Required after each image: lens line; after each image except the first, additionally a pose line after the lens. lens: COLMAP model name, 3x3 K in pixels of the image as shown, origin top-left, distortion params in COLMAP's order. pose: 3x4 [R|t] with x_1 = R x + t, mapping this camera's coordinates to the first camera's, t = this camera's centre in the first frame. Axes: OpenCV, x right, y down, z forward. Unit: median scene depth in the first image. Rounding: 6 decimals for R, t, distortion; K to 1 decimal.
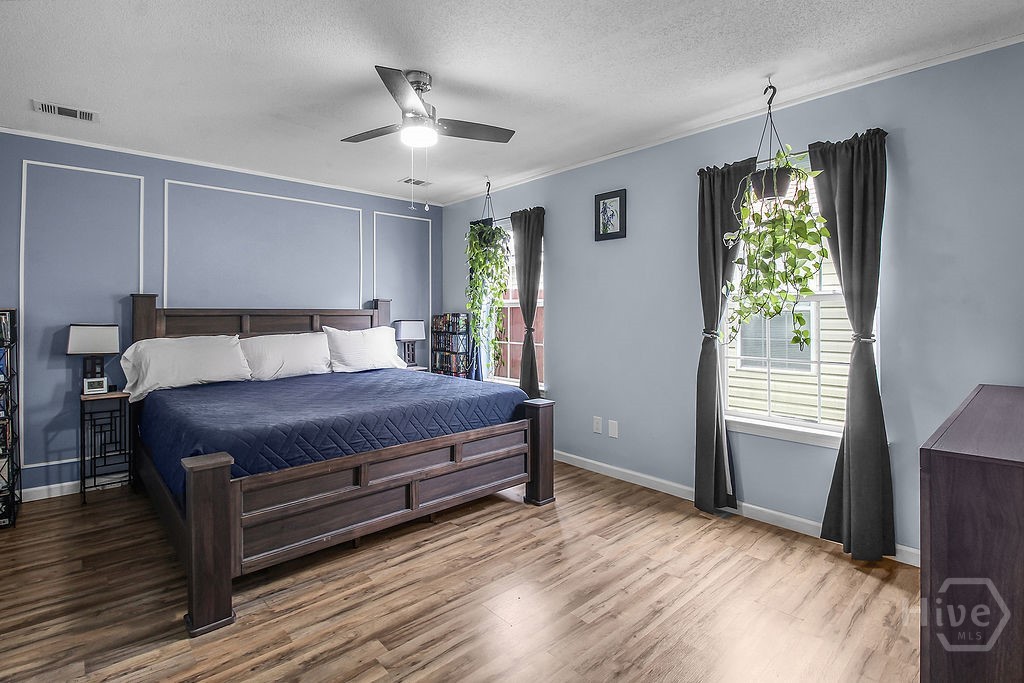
lens RADIAL K [[487.3, 0, 514.1], [0, 487.3, 323.9], [0, 0, 1]] dist [-0.004921, -0.001641]
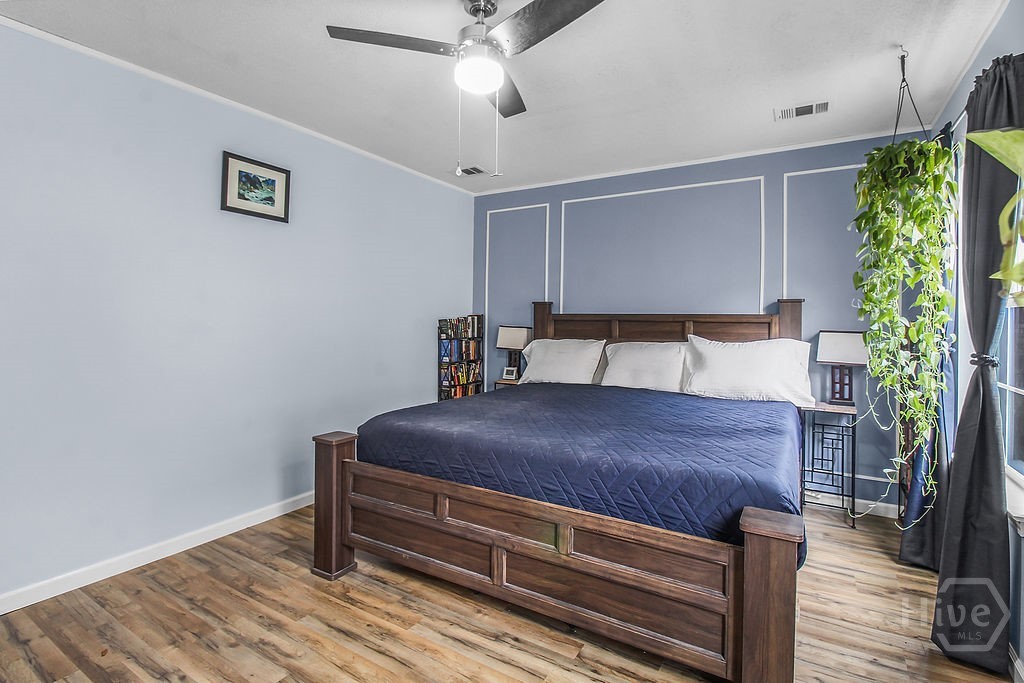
lens RADIAL K [[487.3, 0, 514.1], [0, 487.3, 323.9], [0, 0, 1]] dist [-0.004921, -0.001641]
pose [[0.293640, 0.015410, -0.955792, 0.360207], [-0.029444, 0.999541, 0.007070, -0.013087], [0.955462, 0.026066, 0.293959, 0.577262]]
